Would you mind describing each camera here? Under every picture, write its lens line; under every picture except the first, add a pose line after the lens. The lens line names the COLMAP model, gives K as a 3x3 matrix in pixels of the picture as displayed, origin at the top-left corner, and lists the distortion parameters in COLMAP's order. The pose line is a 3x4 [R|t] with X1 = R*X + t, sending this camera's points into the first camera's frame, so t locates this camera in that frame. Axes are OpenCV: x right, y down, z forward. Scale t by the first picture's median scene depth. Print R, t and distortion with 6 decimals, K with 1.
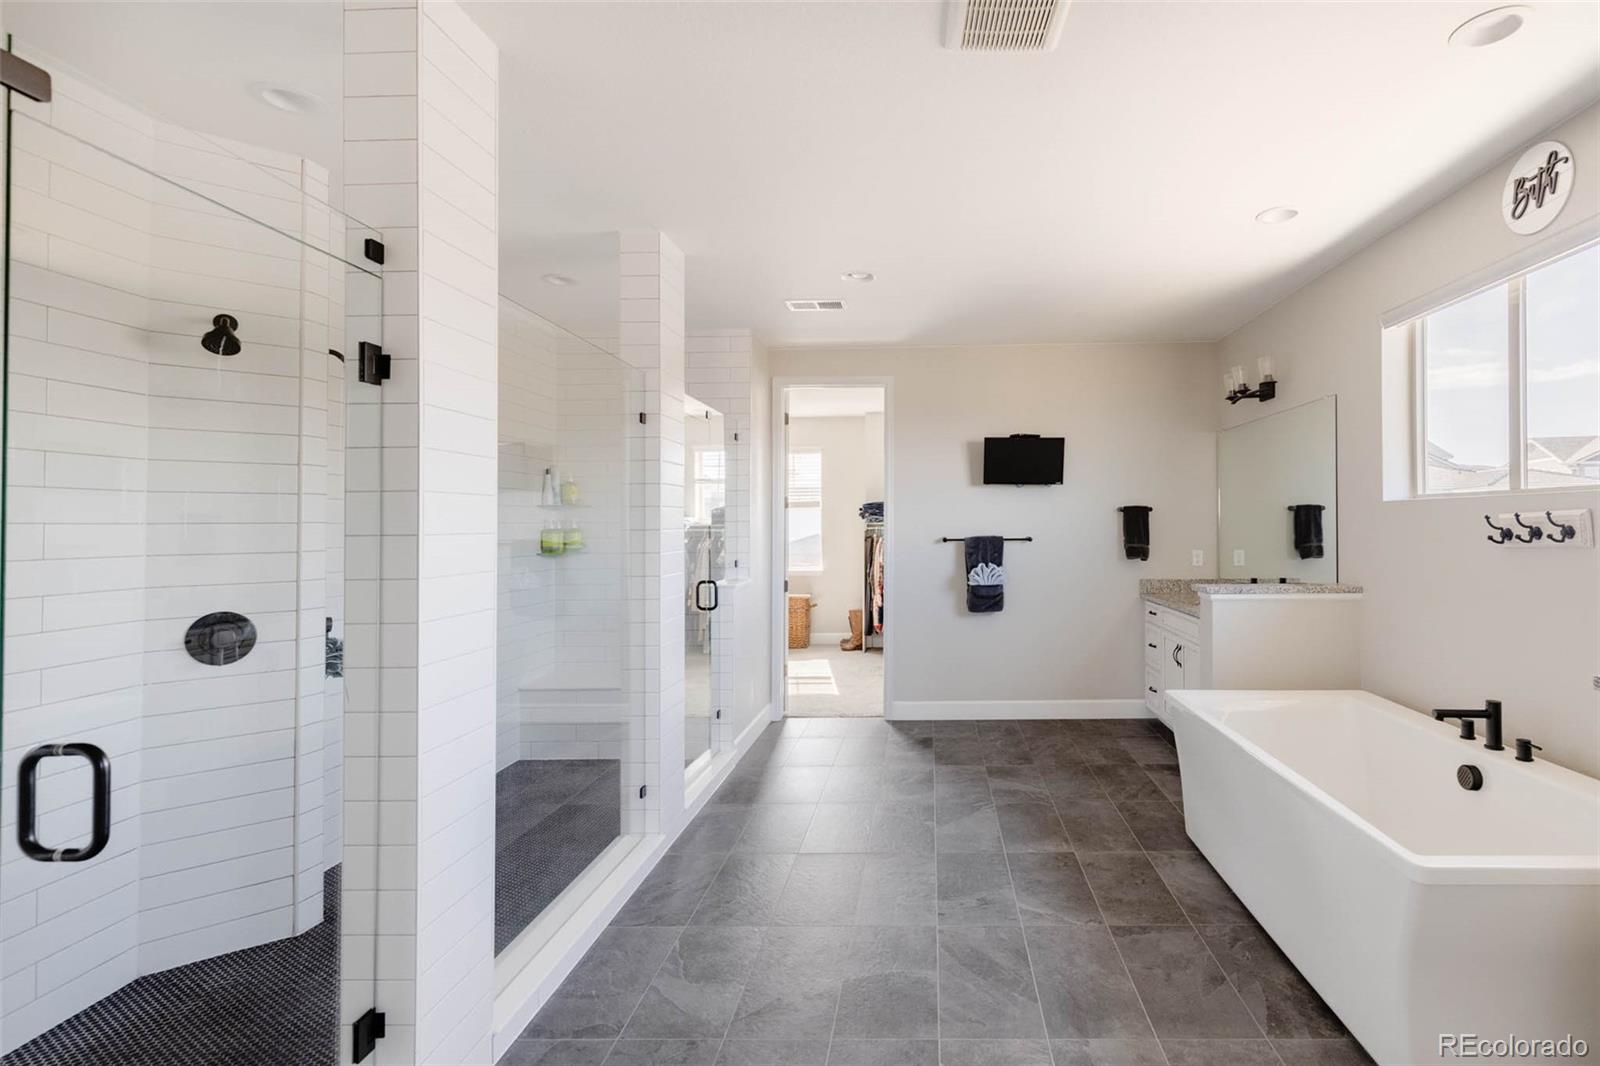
lens RADIAL K [[717.6, 0, 801.0], [0, 717.6, 525.2], [0, 0, 1]] dist [0.001152, 0.000276]
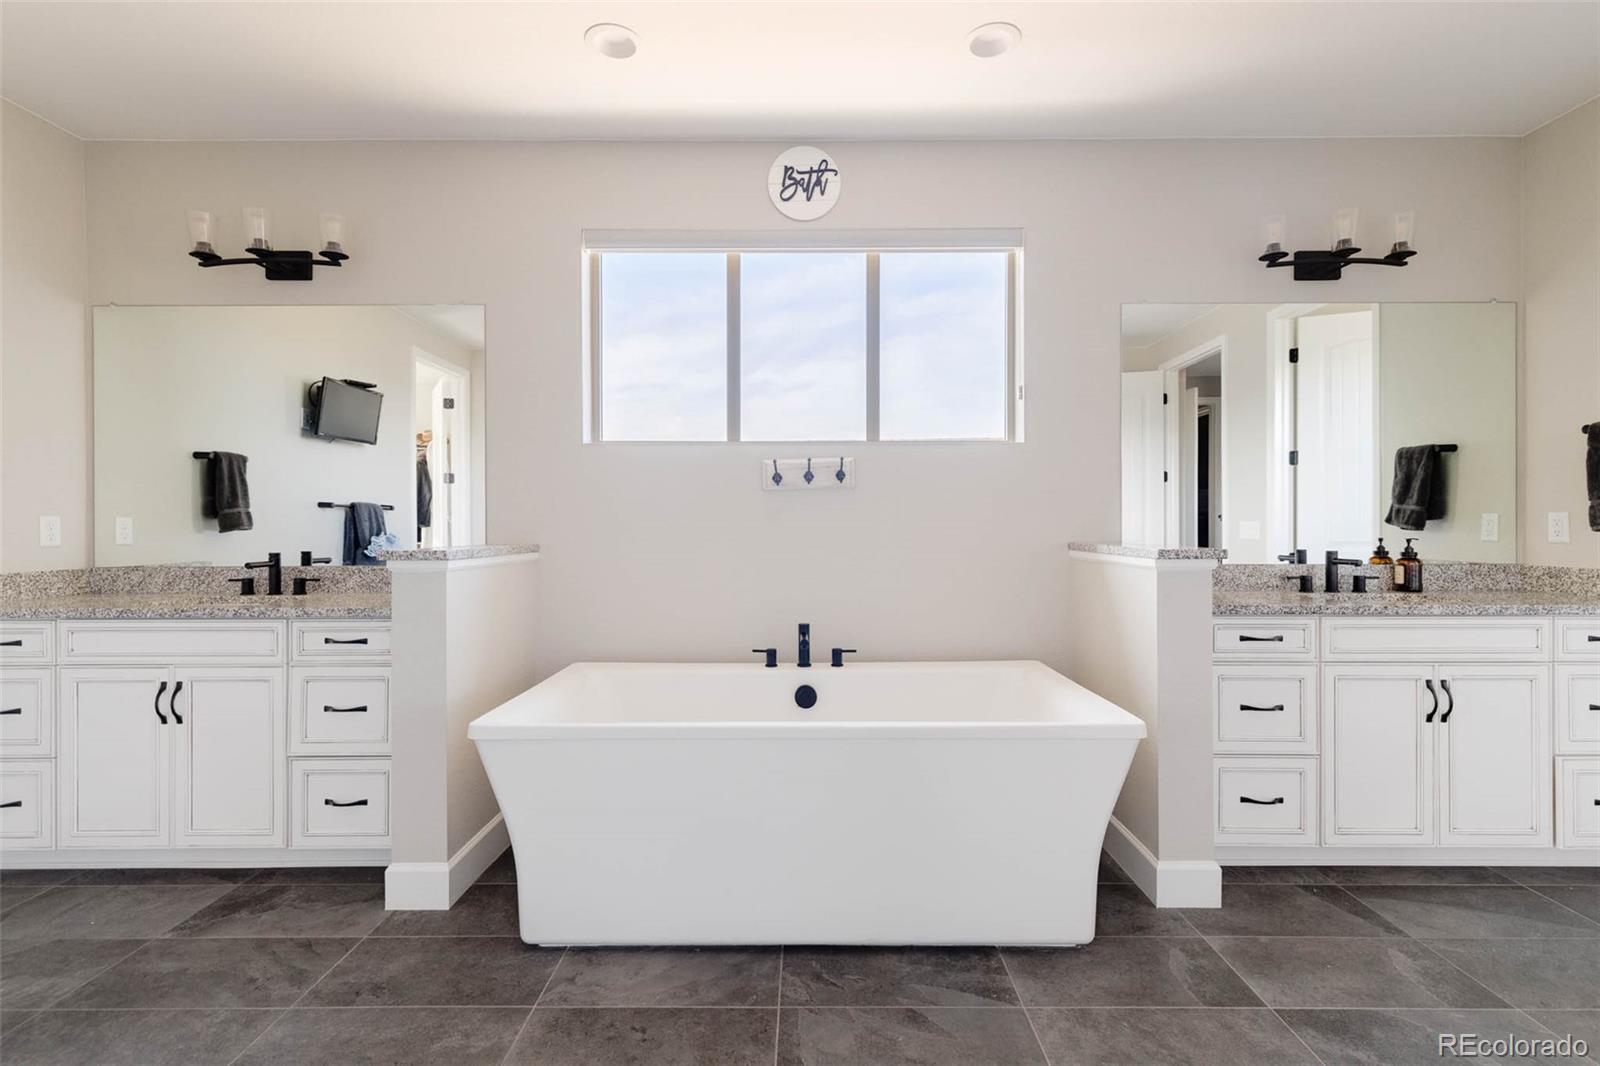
lens RADIAL K [[722.6, 0, 886.1], [0, 722.6, 533.8], [0, 0, 1]] dist [0.002527, 0.000183]
pose [[-0.157689, 0.000918, 0.987488, -0.161502], [-0.000542, 0.999999, -0.001016, 0.104001], [-0.987489, -0.000696, -0.157689, 1.028300]]
